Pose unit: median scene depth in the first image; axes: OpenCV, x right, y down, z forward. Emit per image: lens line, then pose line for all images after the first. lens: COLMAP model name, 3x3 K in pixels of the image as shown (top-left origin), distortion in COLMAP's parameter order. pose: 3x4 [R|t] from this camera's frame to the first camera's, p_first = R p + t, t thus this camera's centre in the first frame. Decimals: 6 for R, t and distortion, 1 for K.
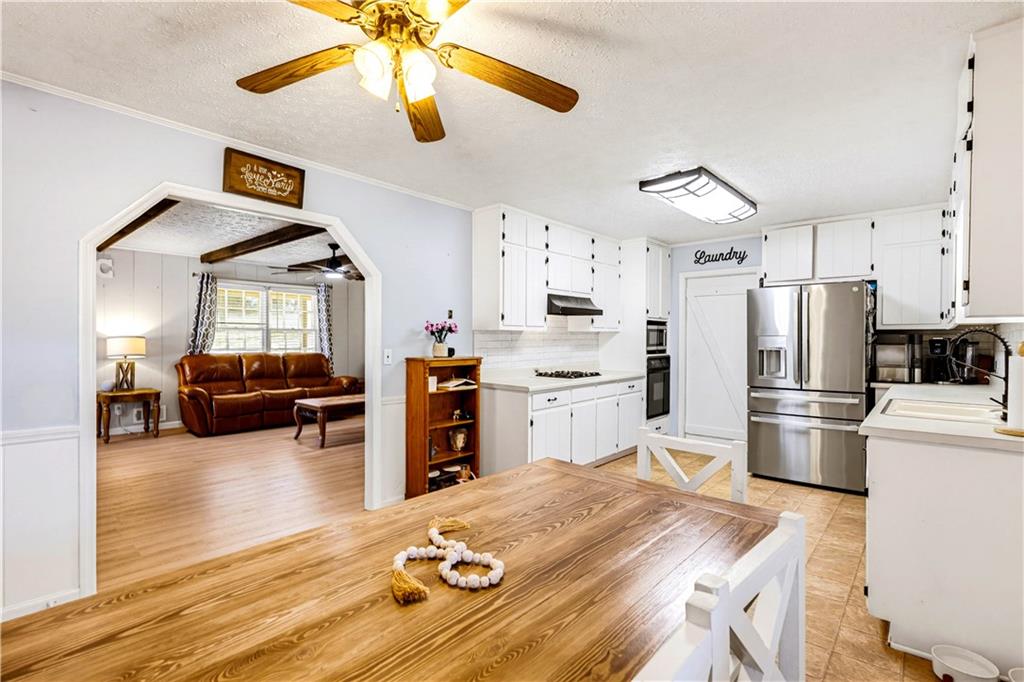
lens RADIAL K [[473.0, 0, 512.0], [0, 473.0, 341.0], [0, 0, 1]] dist [0.003428, 0.000398]
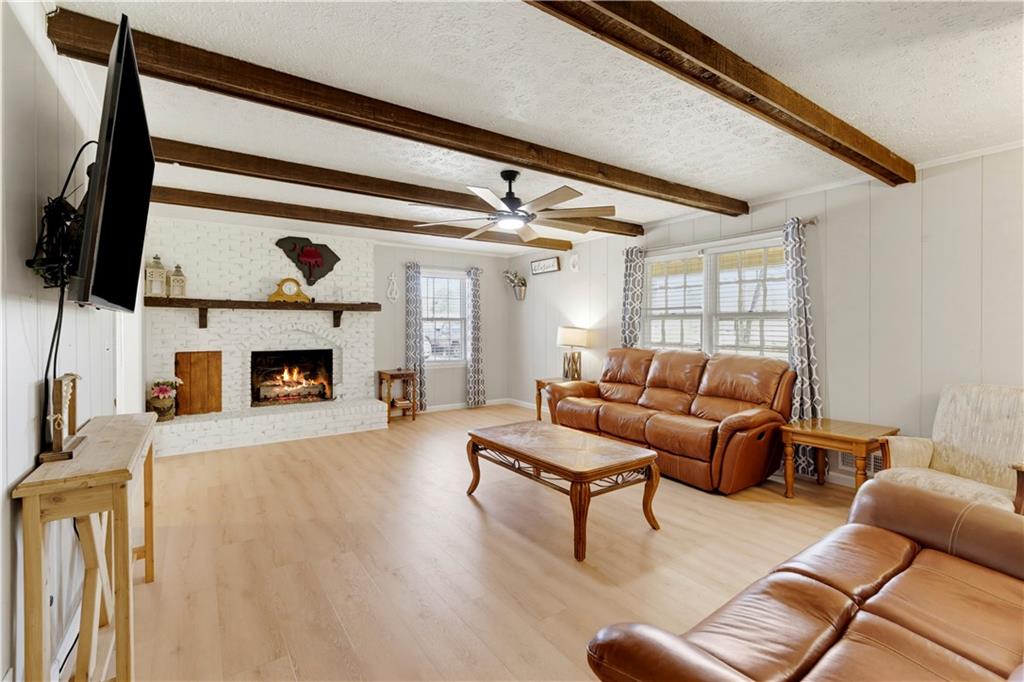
lens RADIAL K [[464.7, 0, 514.0], [0, 464.7, 337.3], [0, 0, 1]] dist [-0.000699, 0.000315]
pose [[-0.236668, 0.015760, -0.971463, 0.191409], [-0.005165, 0.999834, 0.017478, -0.004802], [0.971577, 0.009155, -0.236547, 1.093131]]
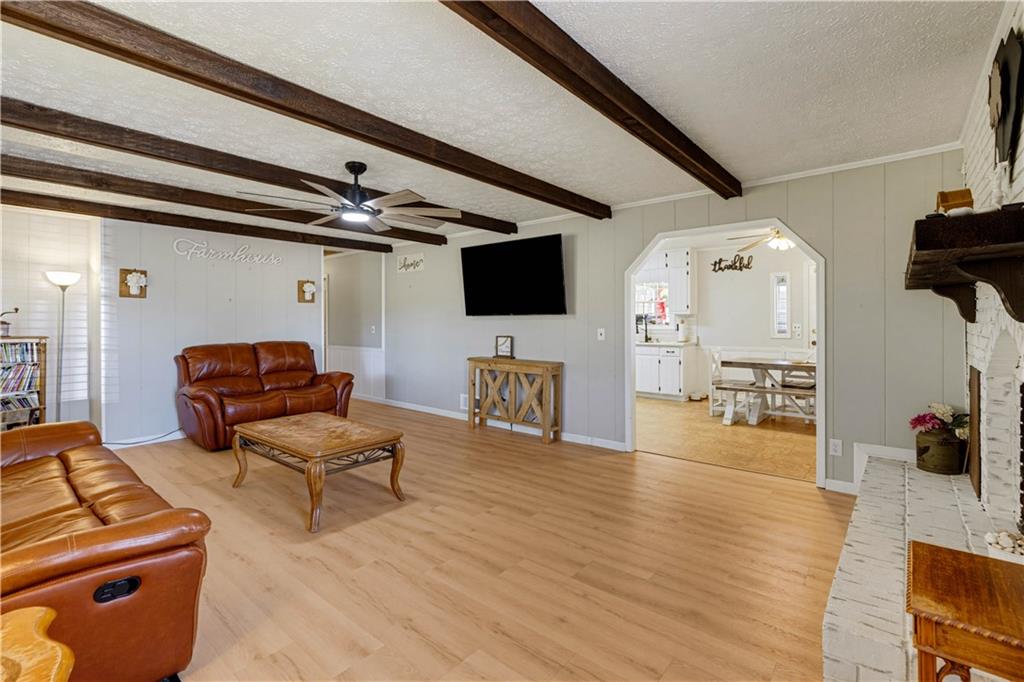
lens RADIAL K [[462.4, 0, 515.2], [0, 462.4, 330.1], [0, 0, 1]] dist [-0.014109, 0.000073]
pose [[-0.028603, -0.021824, 0.999353, -0.903846], [0.010853, 0.999696, 0.022142, -0.007330], [-0.999532, 0.011480, -0.028358, 0.783102]]
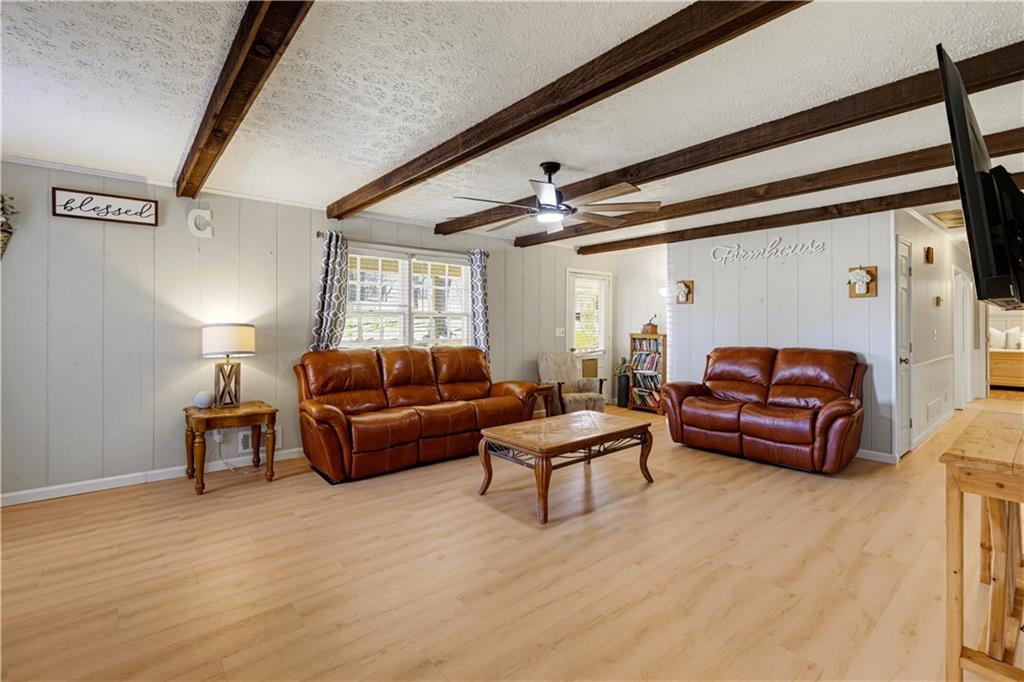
lens RADIAL K [[464.4, 0, 513.6], [0, 464.4, 322.9], [0, 0, 1]] dist [-0.000771, 0.000357]
pose [[0.989646, -0.004193, -0.143471, -0.320274], [0.002750, 0.999944, -0.010250, -0.004425], [0.143506, 0.009749, 0.989601, 0.406642]]
